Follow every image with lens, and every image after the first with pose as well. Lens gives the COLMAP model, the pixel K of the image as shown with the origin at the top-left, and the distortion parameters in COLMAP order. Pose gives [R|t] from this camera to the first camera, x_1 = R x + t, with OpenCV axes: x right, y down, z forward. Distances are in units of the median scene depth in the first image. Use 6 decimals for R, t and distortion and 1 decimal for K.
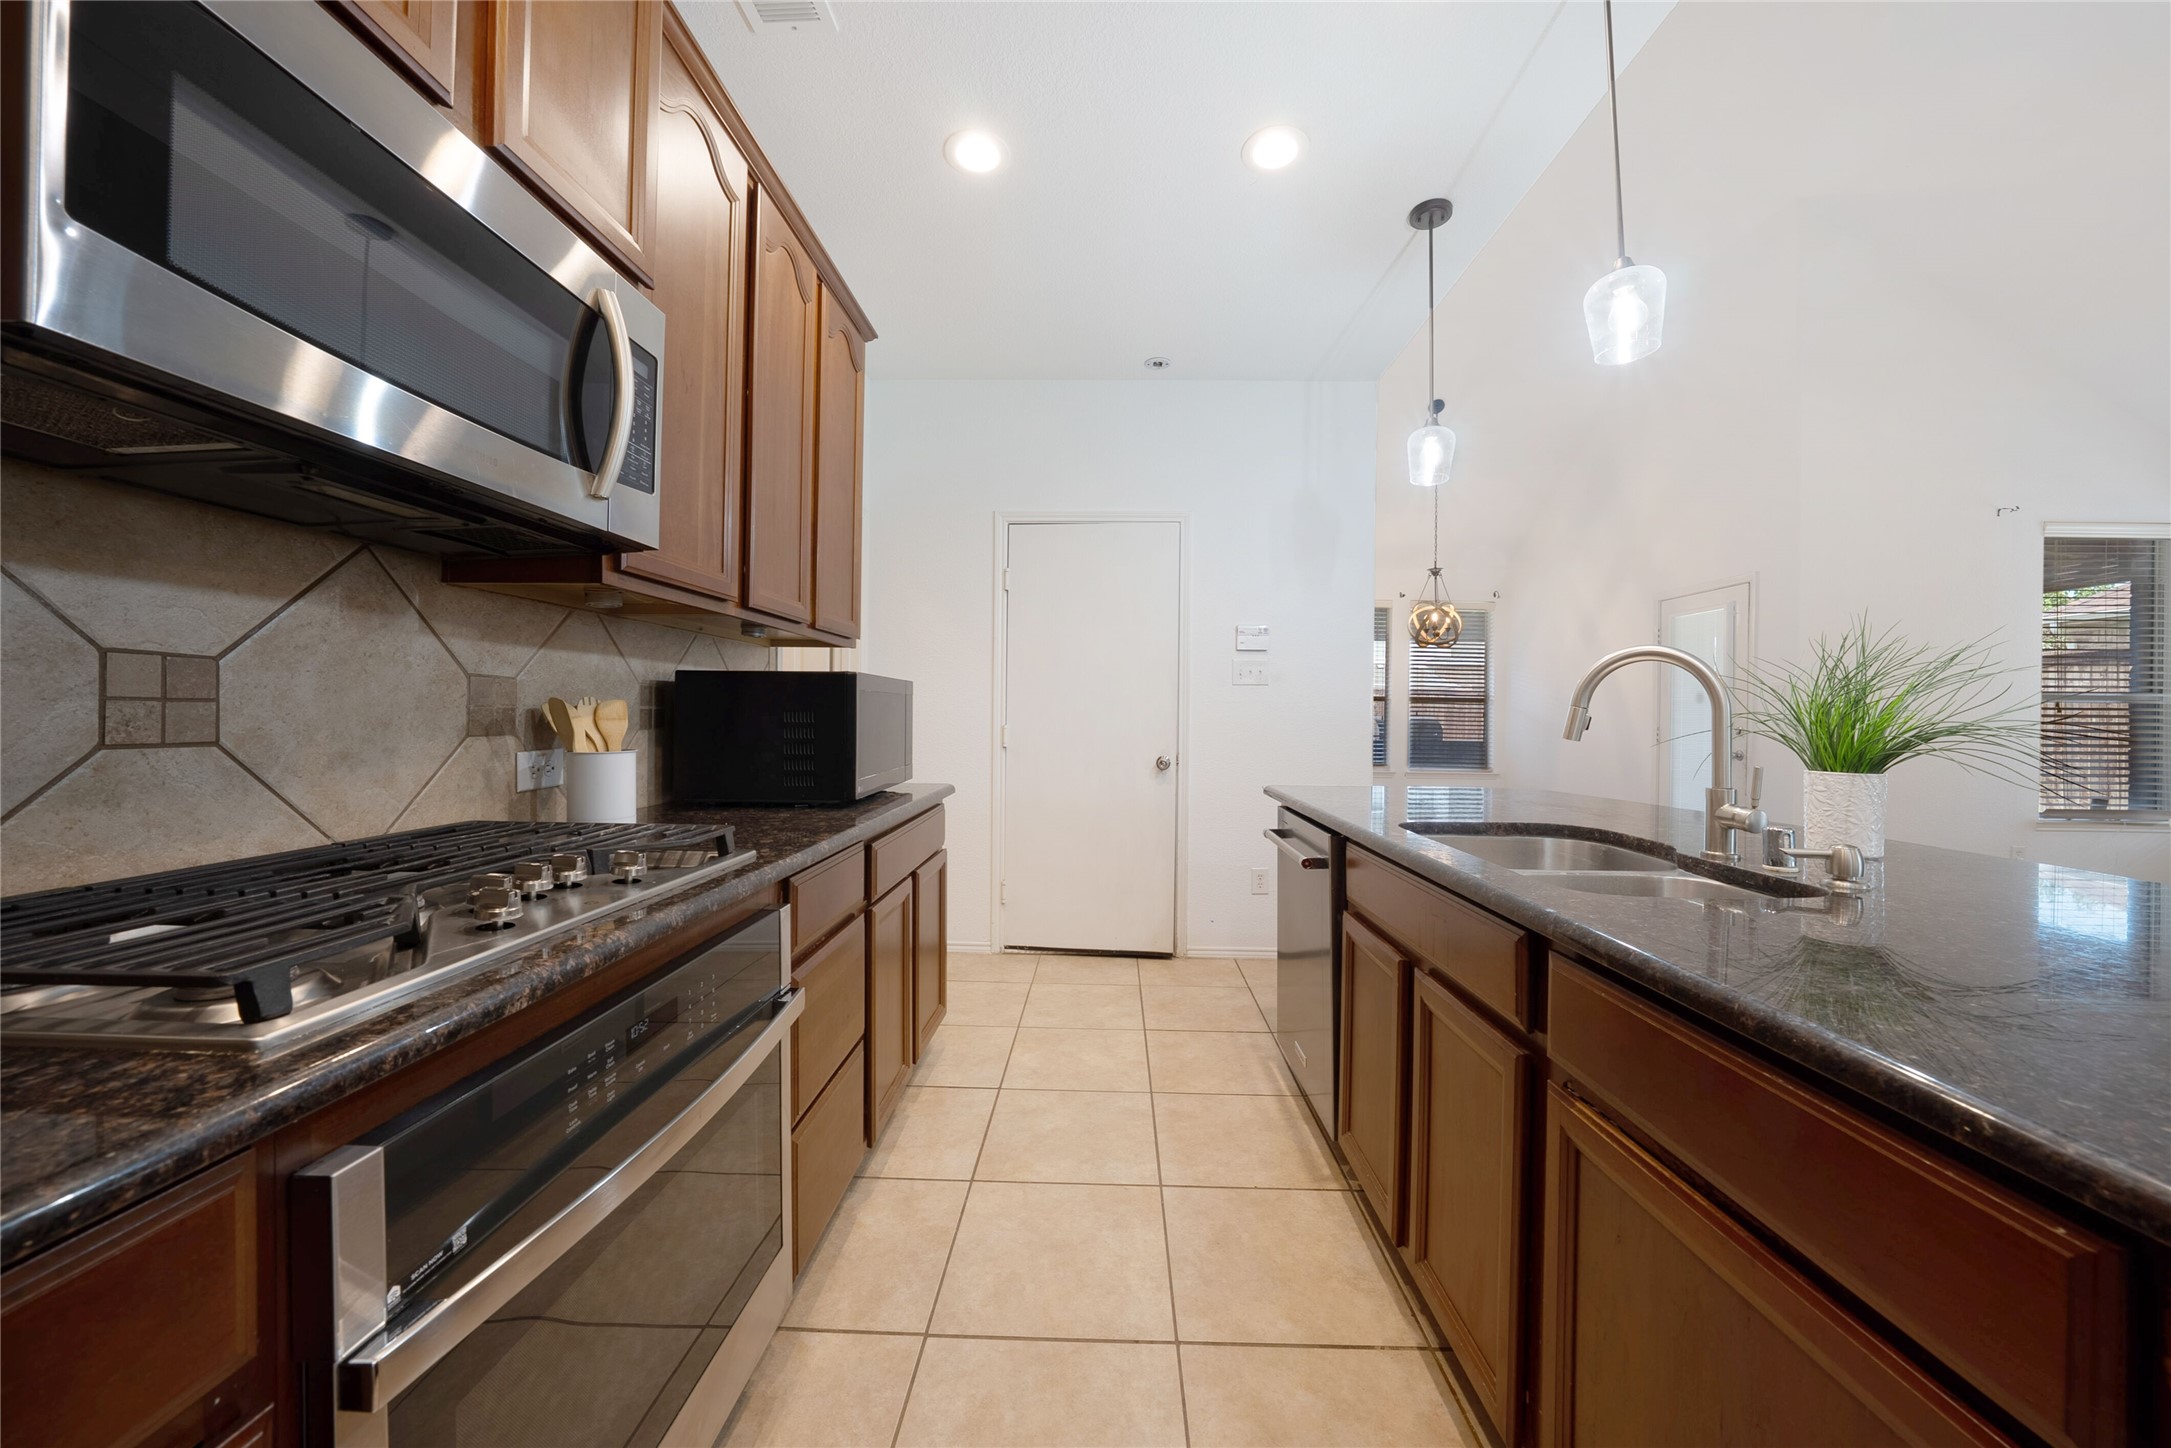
lens RADIAL K [[752.6, 0, 1094.0], [0, 752.6, 714.2], [0, 0, 1]] dist [-0.033213, 0.007443]
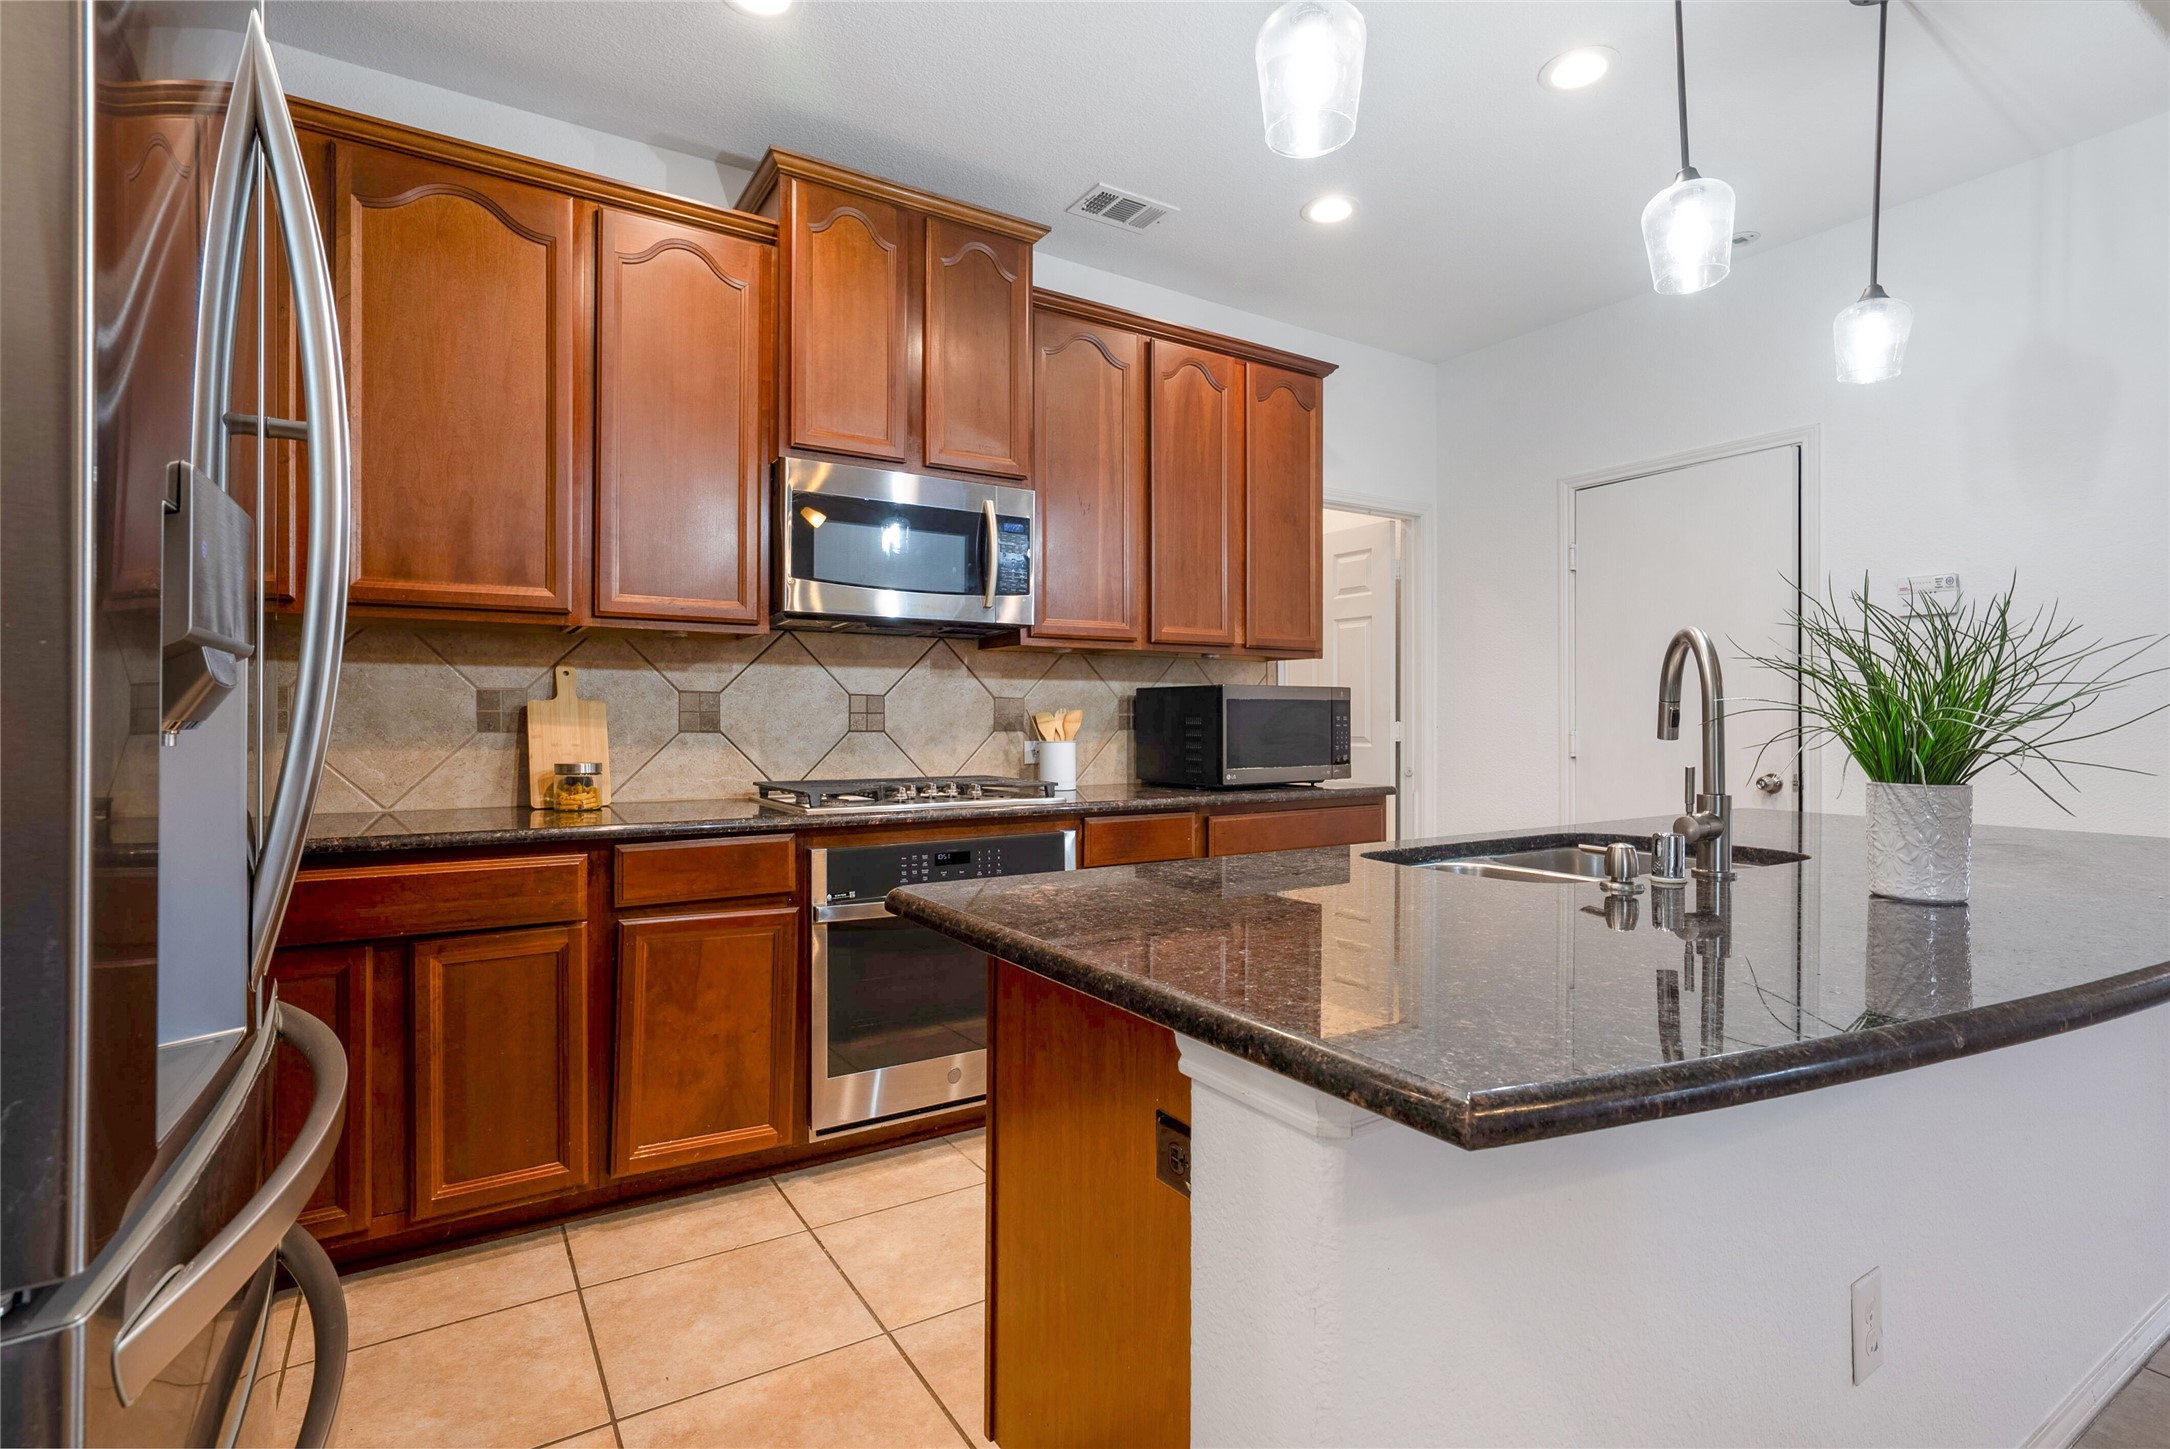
lens RADIAL K [[1047.8, 0, 1095.4], [0, 1047.8, 714.3], [0, 0, 1]] dist [-0.003275, -0.000092]
pose [[0.562755, -0.011375, -0.826545, 1.400154], [0.003825, 0.999930, -0.011157, 0.017330], [0.826615, 0.003118, 0.562760, -0.252040]]
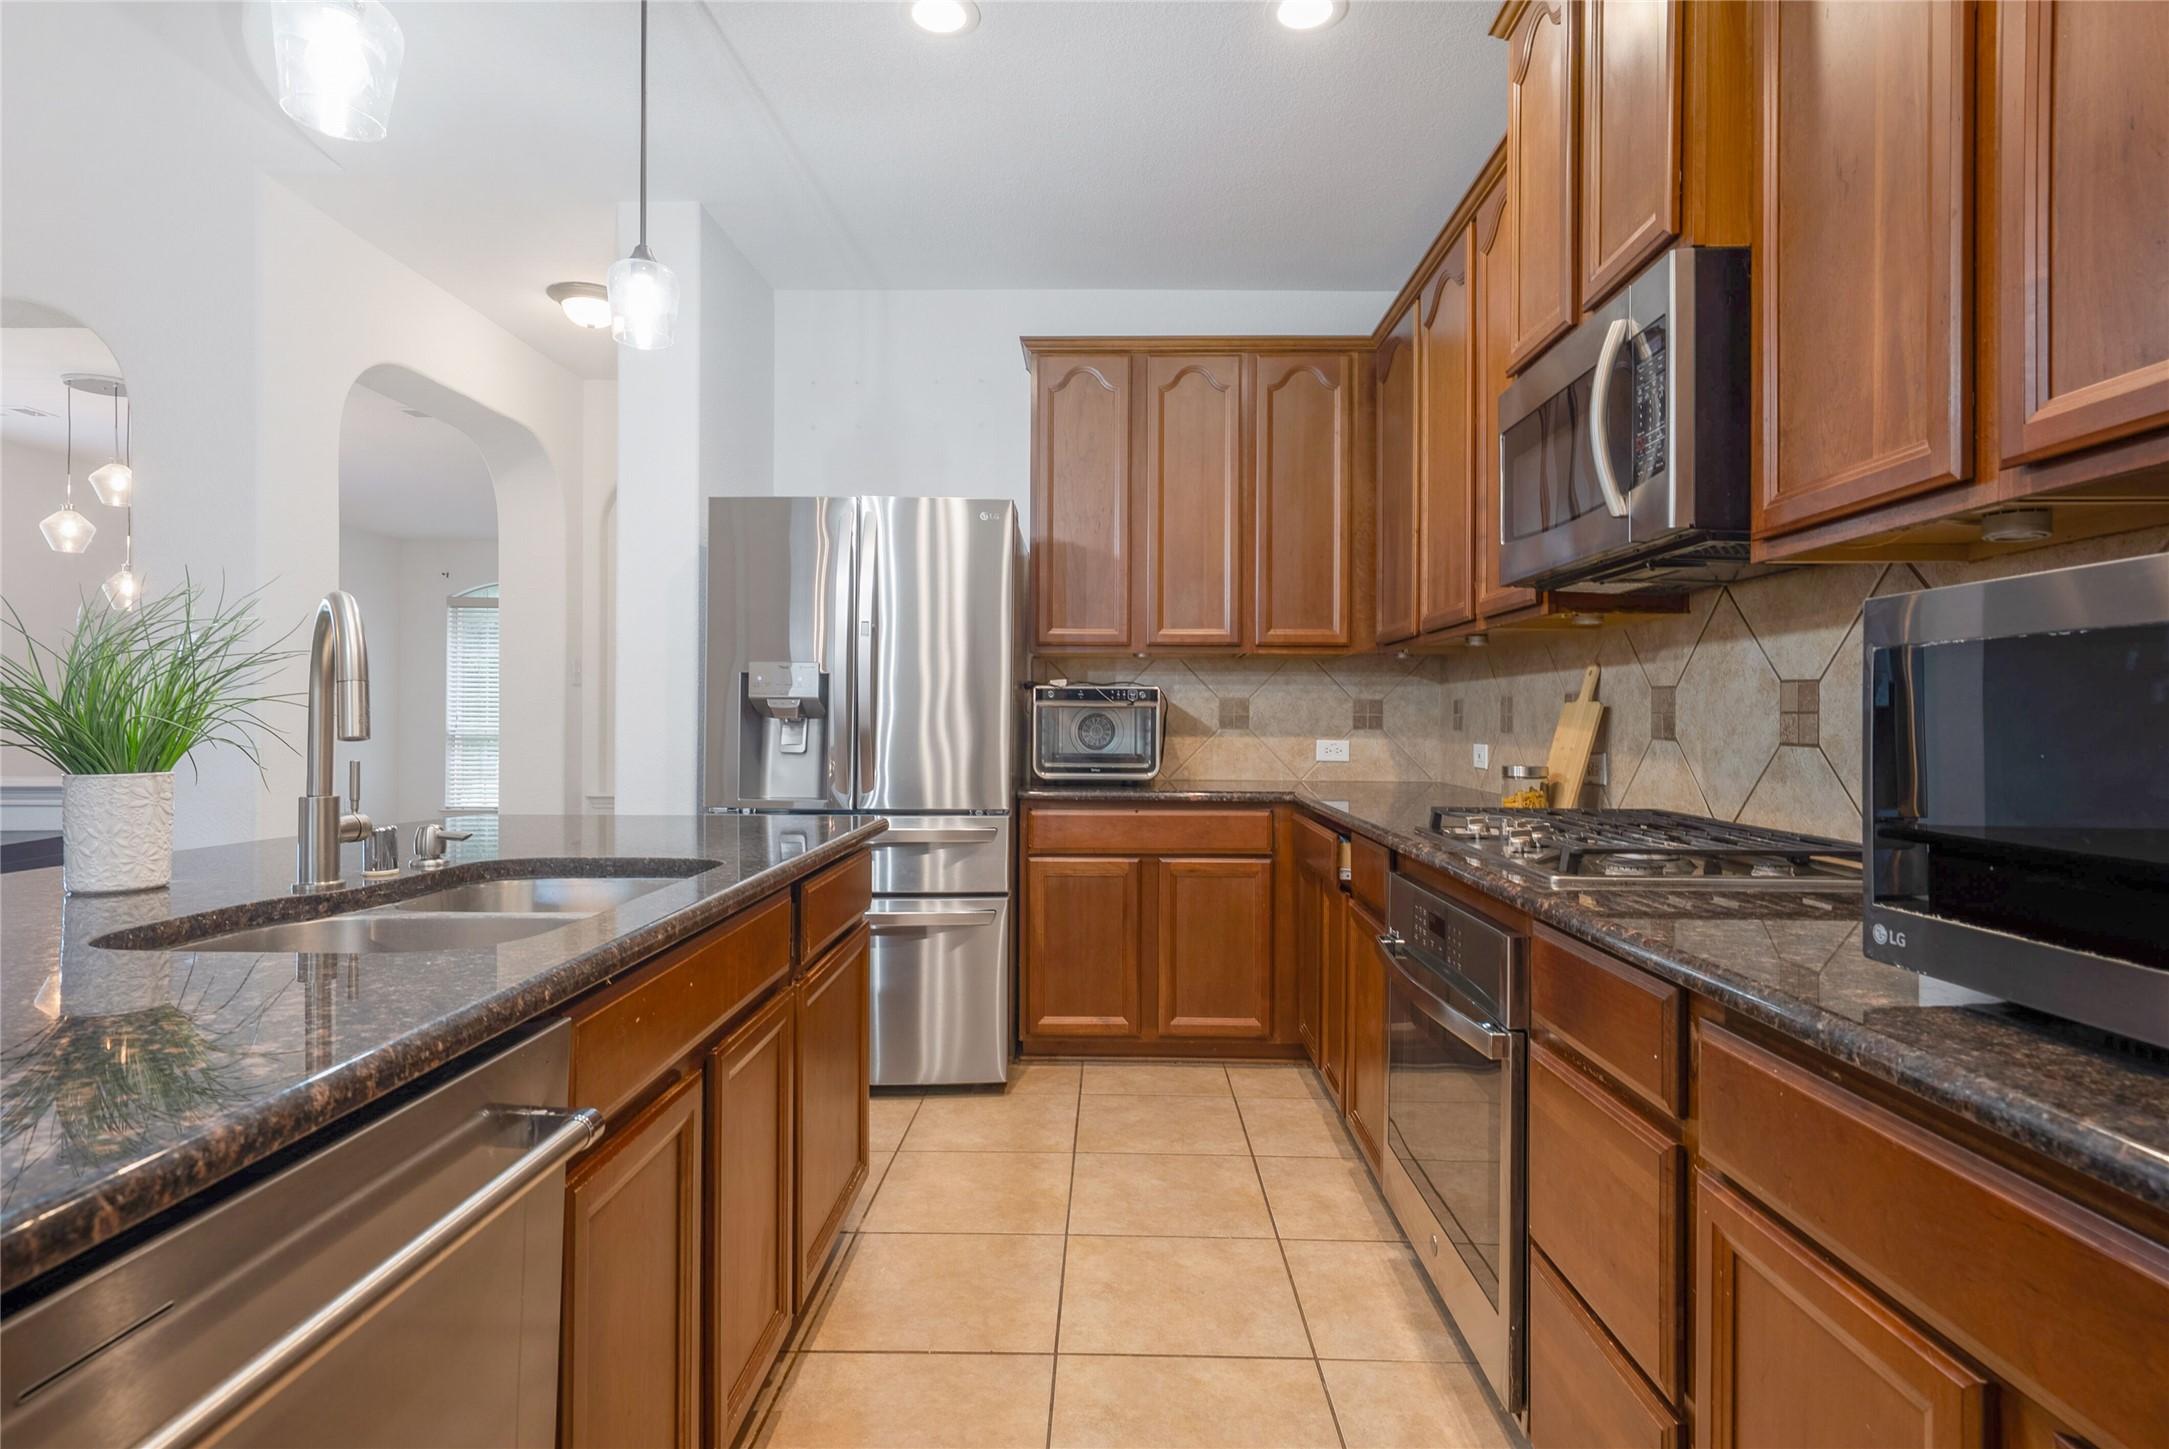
lens RADIAL K [[1146.6, 0, 1080.6], [0, 1146.6, 714.1], [0, 0, 1]] dist [0.045318, 0.000121]
pose [[-0.999863, -0.016488, 0.001140, 0.080598], [-0.016492, 0.999860, -0.002859, 0.007773], [-0.001092, -0.002877, -0.999995, 2.120724]]
